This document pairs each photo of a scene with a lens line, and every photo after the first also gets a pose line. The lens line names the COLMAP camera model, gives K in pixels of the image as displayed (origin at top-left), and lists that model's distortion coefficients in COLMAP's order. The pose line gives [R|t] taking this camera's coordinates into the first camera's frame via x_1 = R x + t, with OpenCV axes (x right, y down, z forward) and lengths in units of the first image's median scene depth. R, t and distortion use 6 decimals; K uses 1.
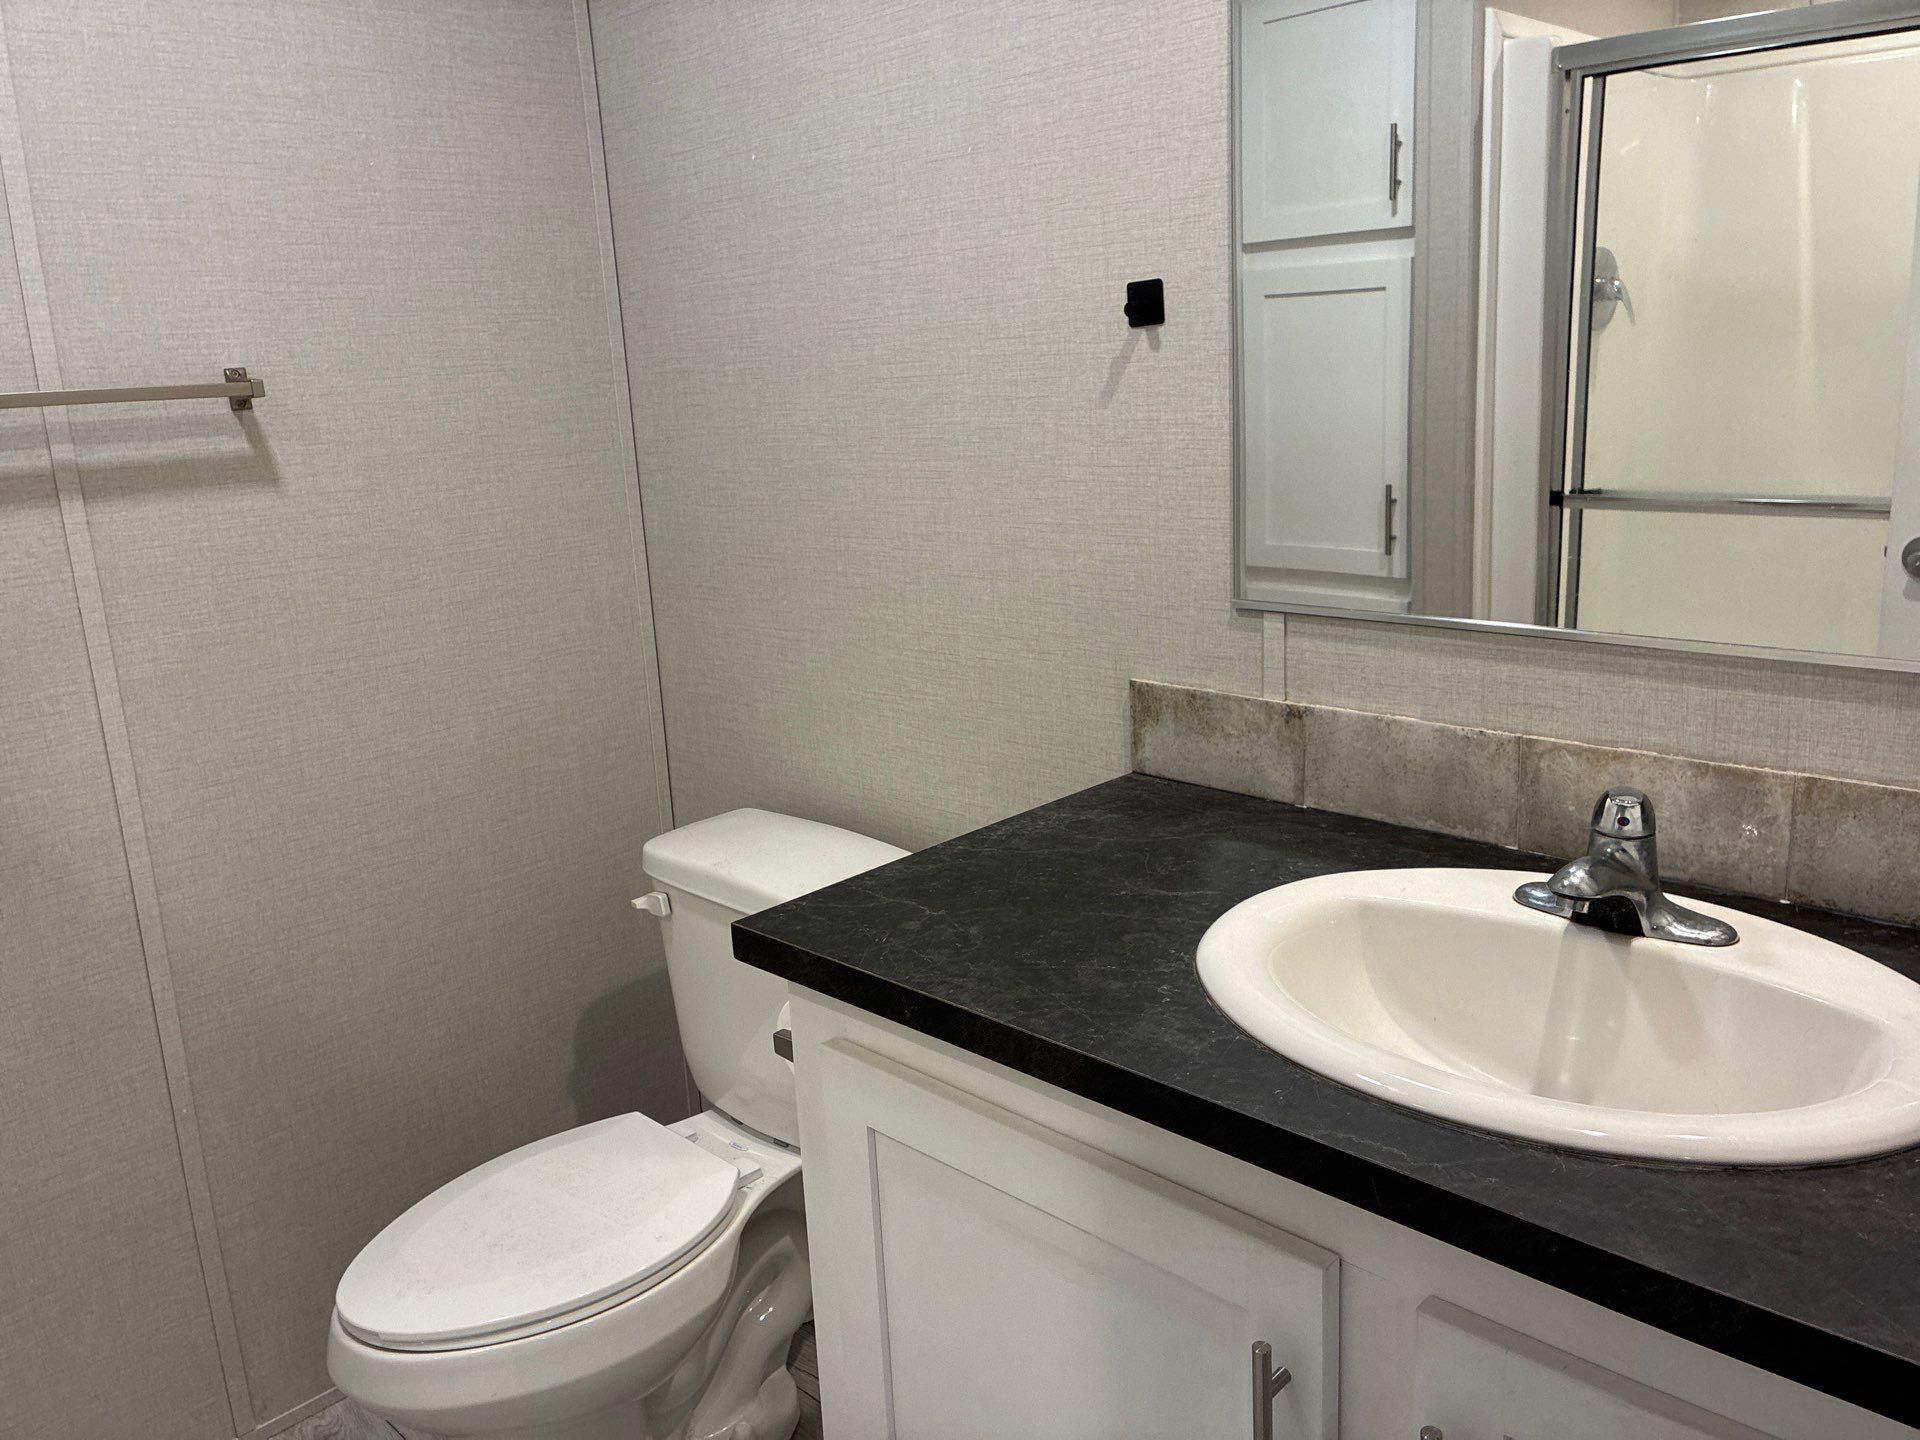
lens RADIAL K [[1468.7, 0, 960.0], [0, 1468.7, 720.0], [0, 0, 1]] dist [0.014149, -0.002107]
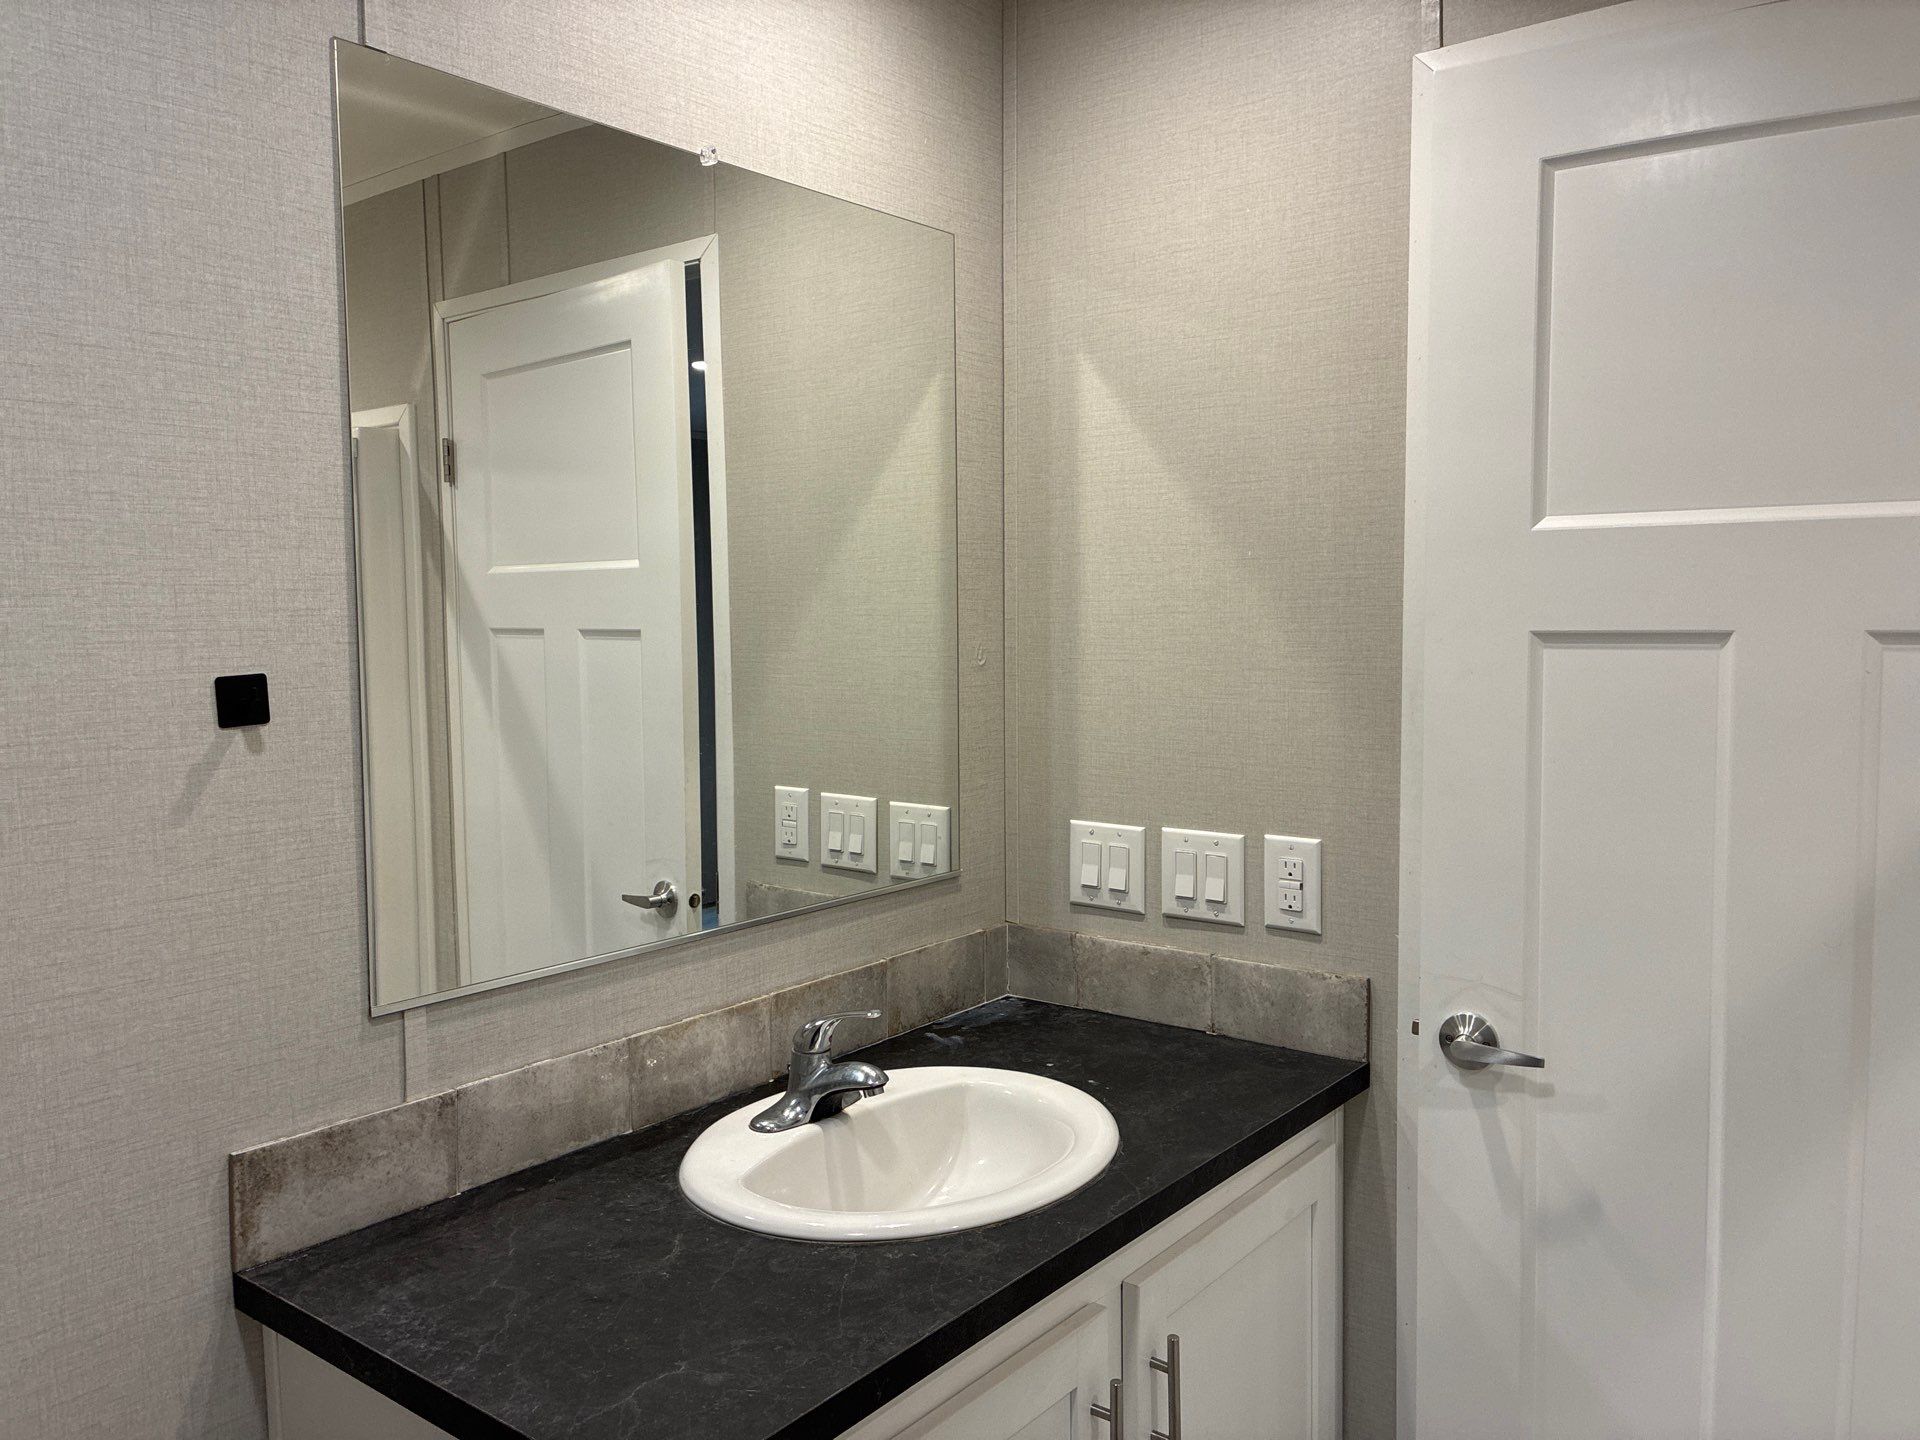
lens RADIAL K [[1468.7, 0, 960.0], [0, 1468.7, 720.0], [0, 0, 1]] dist [0.014149, -0.002107]
pose [[-0.113500, -0.023256, 0.993266, -0.782300], [0.251474, 0.966500, 0.051365, -0.215529], [-0.961186, 0.255610, -0.103849, 0.704726]]
